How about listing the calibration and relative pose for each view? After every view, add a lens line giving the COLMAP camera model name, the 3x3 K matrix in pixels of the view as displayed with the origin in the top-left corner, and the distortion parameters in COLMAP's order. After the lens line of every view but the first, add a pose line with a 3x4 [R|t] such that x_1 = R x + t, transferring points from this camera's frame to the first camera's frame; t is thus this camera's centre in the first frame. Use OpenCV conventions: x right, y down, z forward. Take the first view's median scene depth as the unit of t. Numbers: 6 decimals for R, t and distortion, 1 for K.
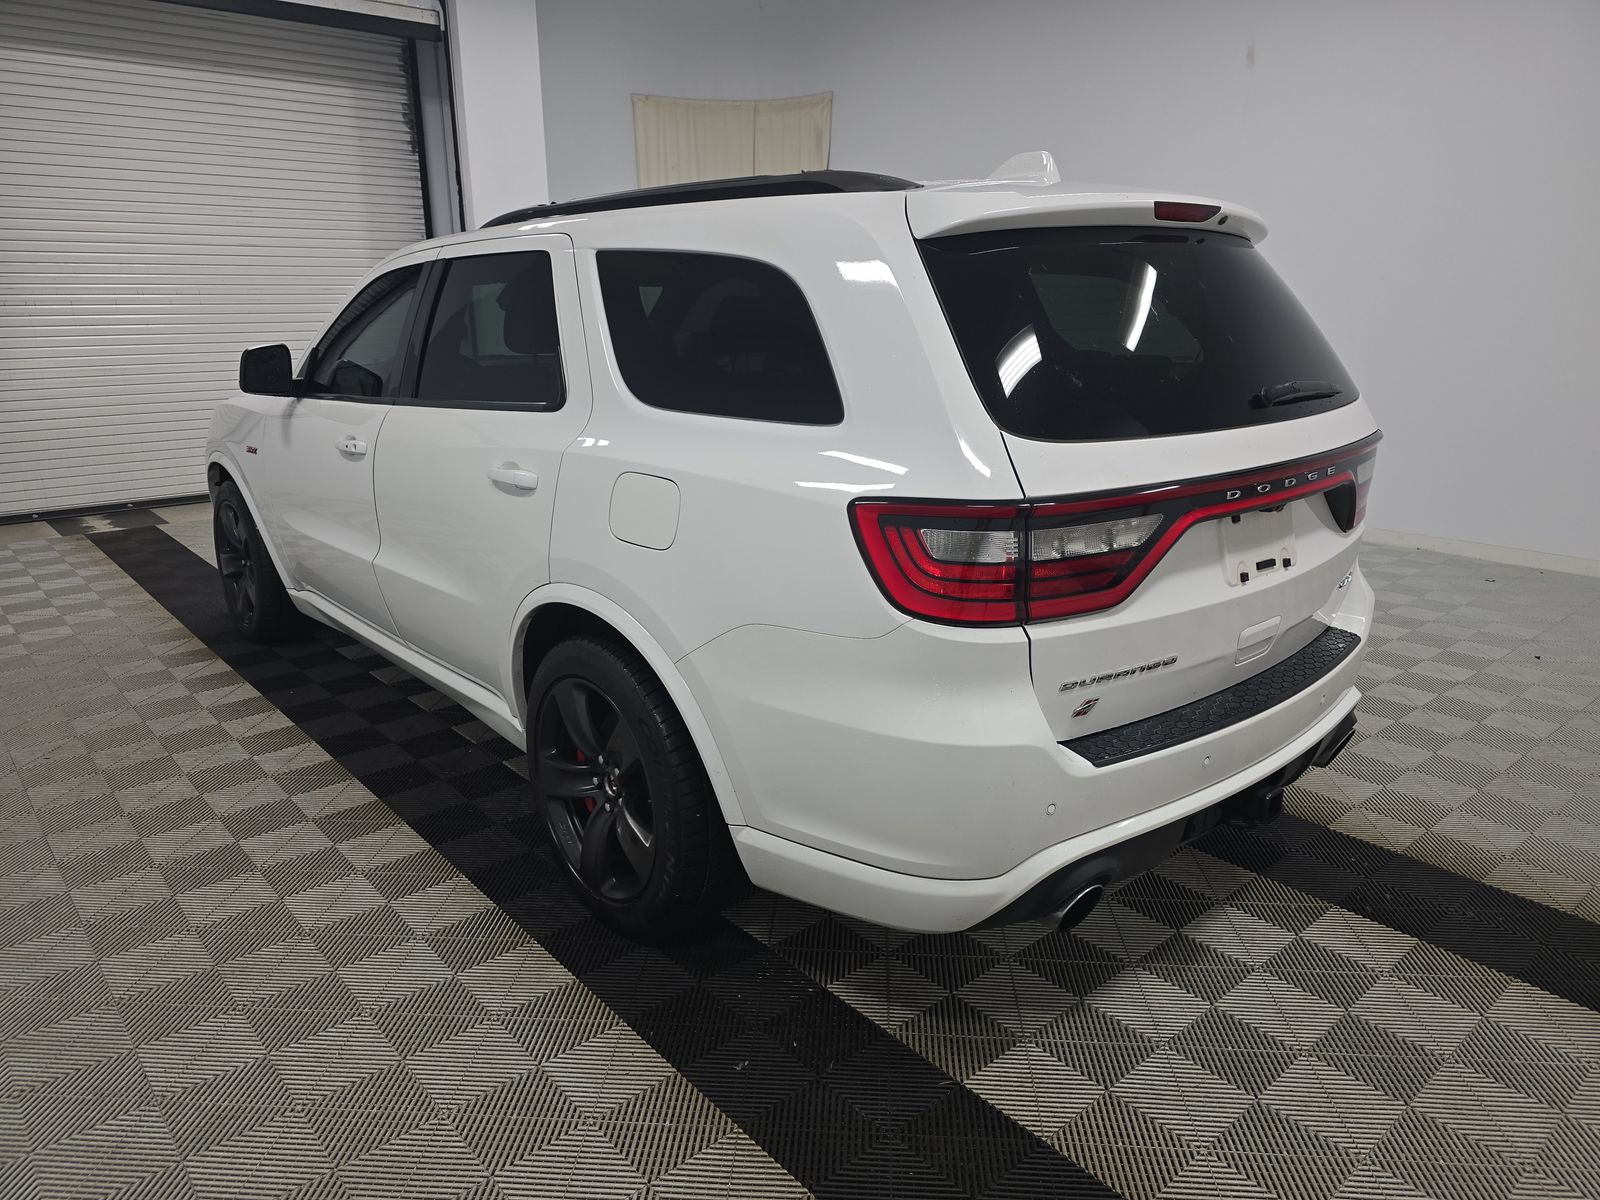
lens RADIAL K [[1081.3, 0, 792.6], [0, 1081.3, 598.3], [0, 0, 1]] dist [0.041015, -0.028920]
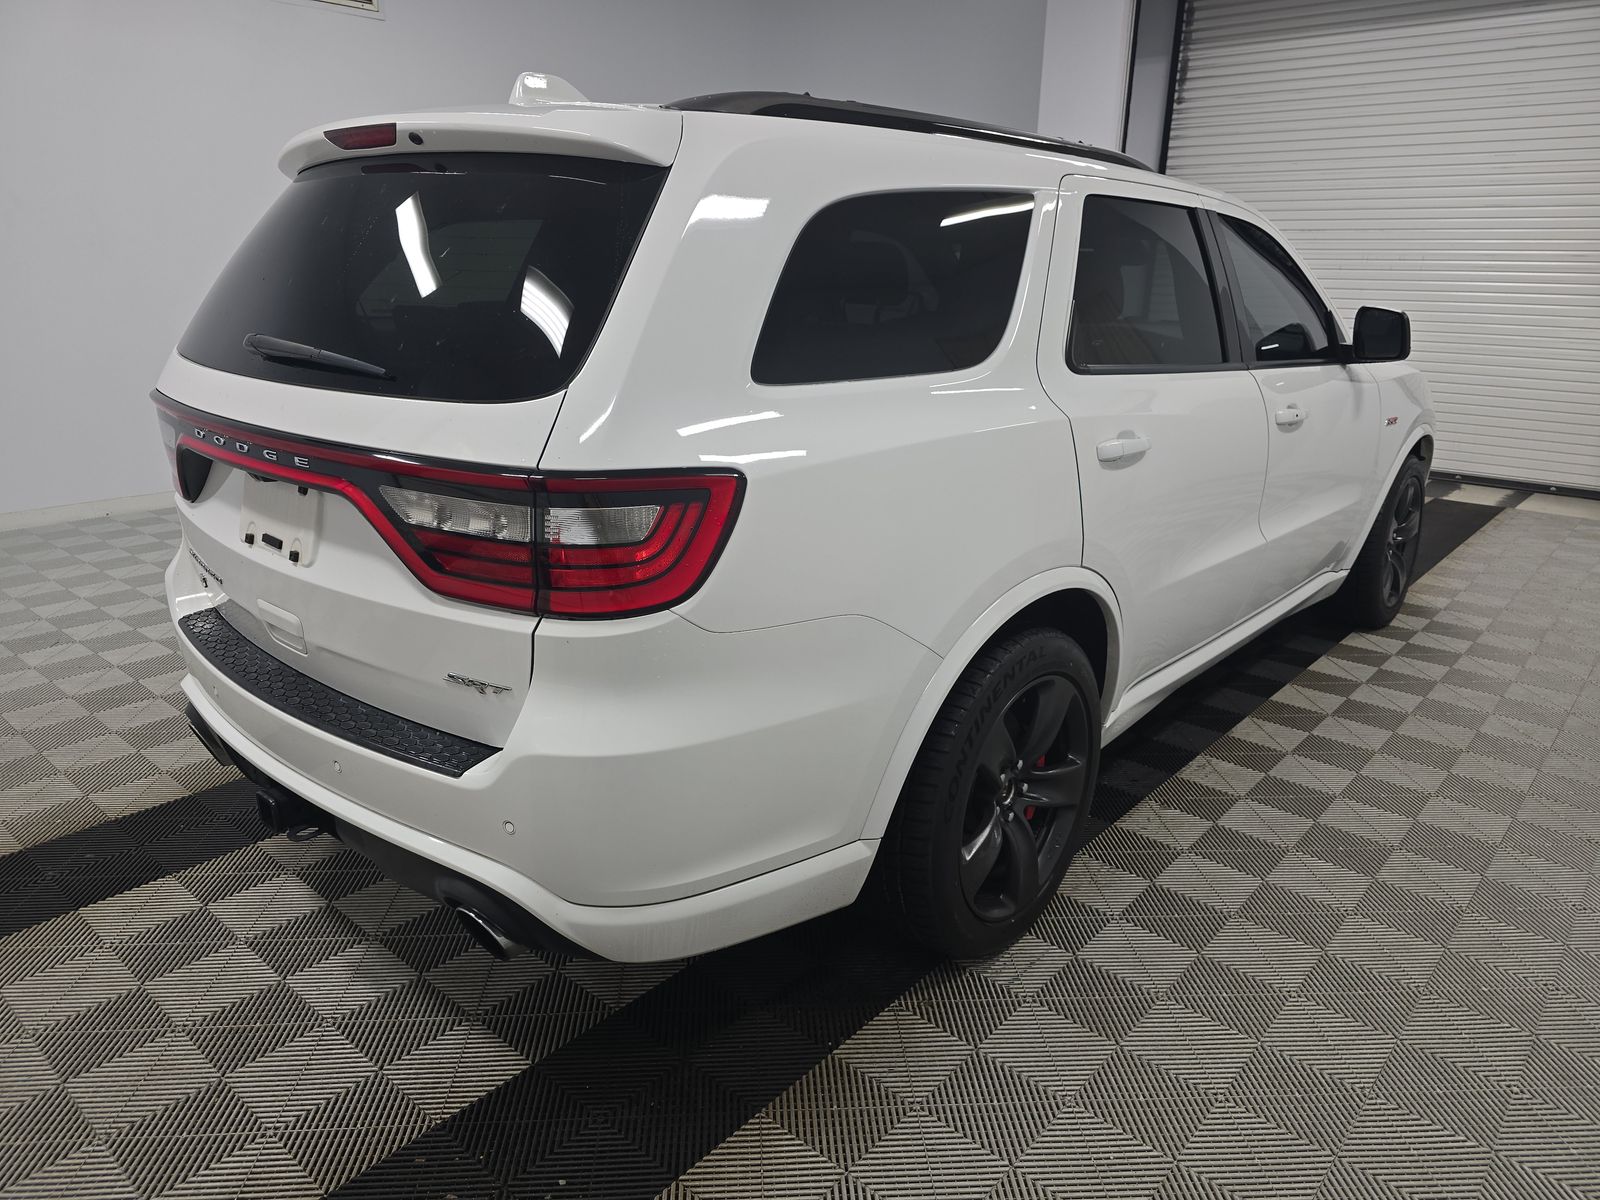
lens RADIAL K [[1081.3, 0, 792.6], [0, 1081.3, 598.3], [0, 0, 1]] dist [0.041015, -0.028920]
pose [[0.130885, 0.299299, -0.945140, 1.377145], [-0.278106, 0.926147, 0.254772, -0.340660], [0.951591, 0.229503, 0.204455, 1.266219]]
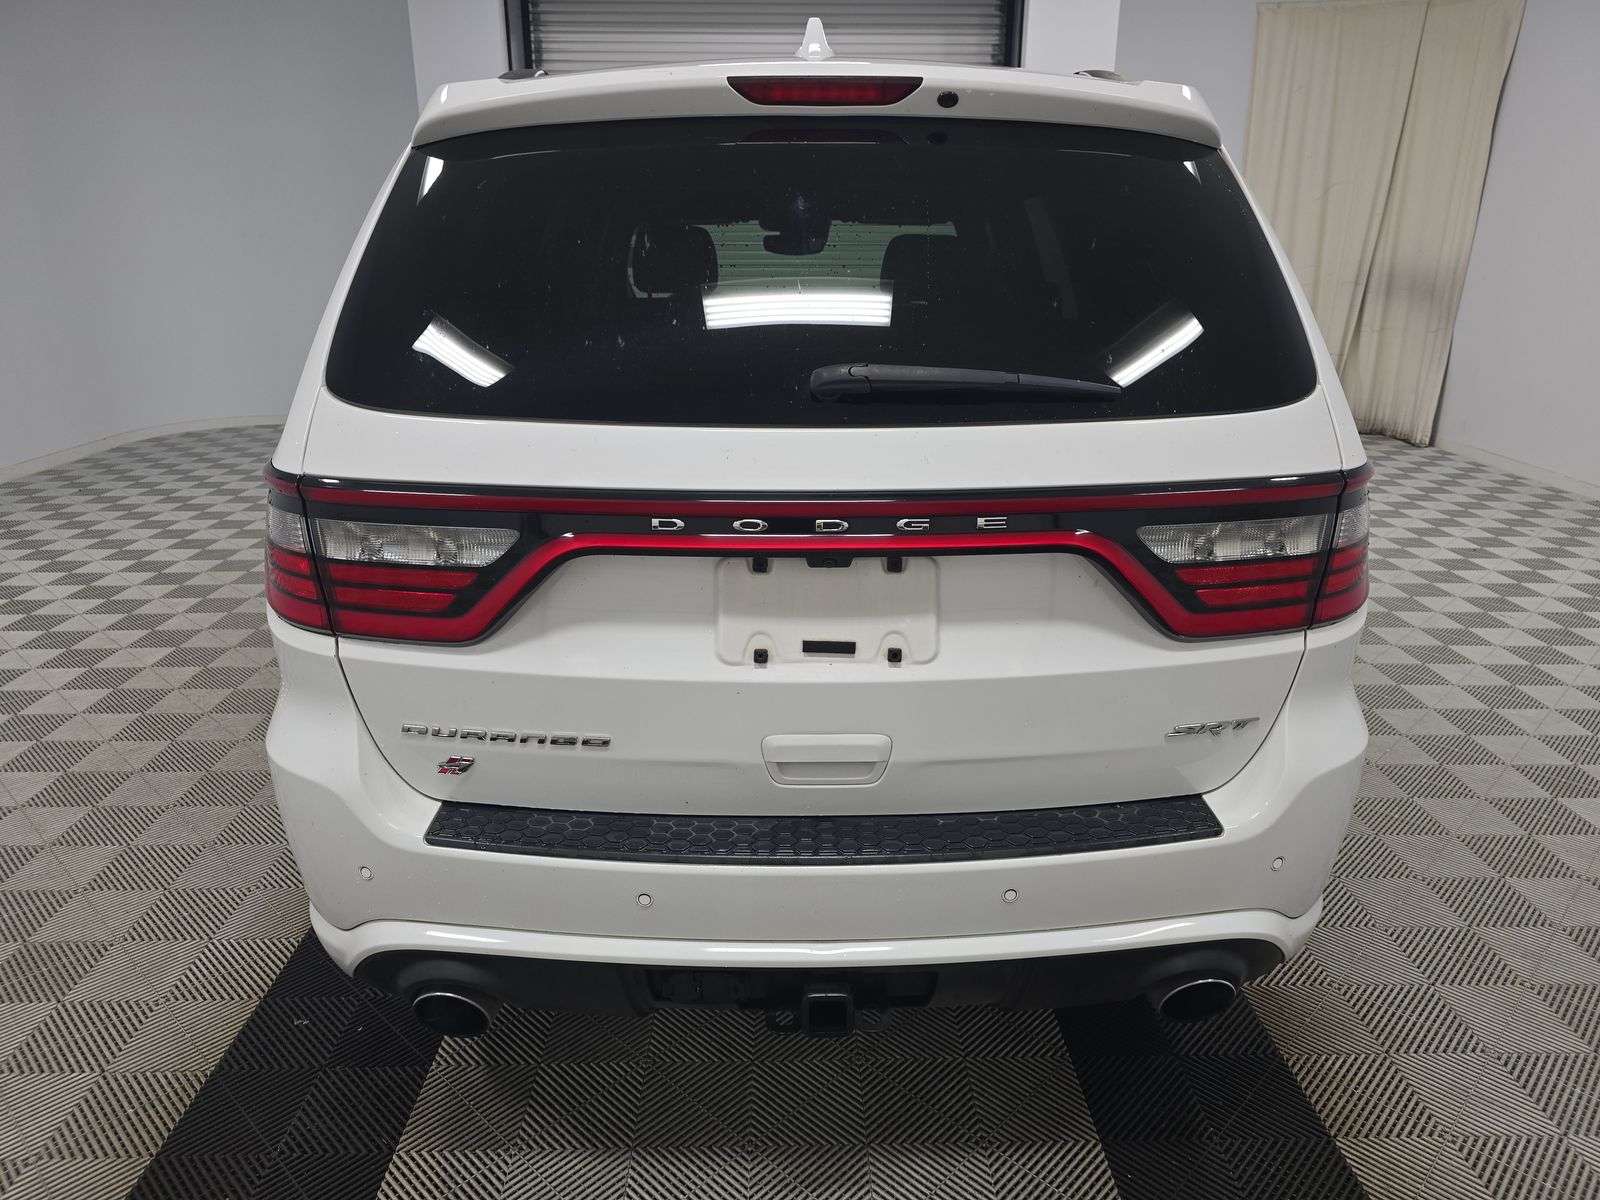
lens RADIAL K [[1081.3, 0, 792.6], [0, 1081.3, 598.3], [0, 0, 1]] dist [0.041015, -0.028920]
pose [[0.773454, 0.202976, -0.600475, 0.817588], [-0.178145, 0.978767, 0.101386, -0.123628], [0.608304, 0.028555, 0.793190, 0.494600]]
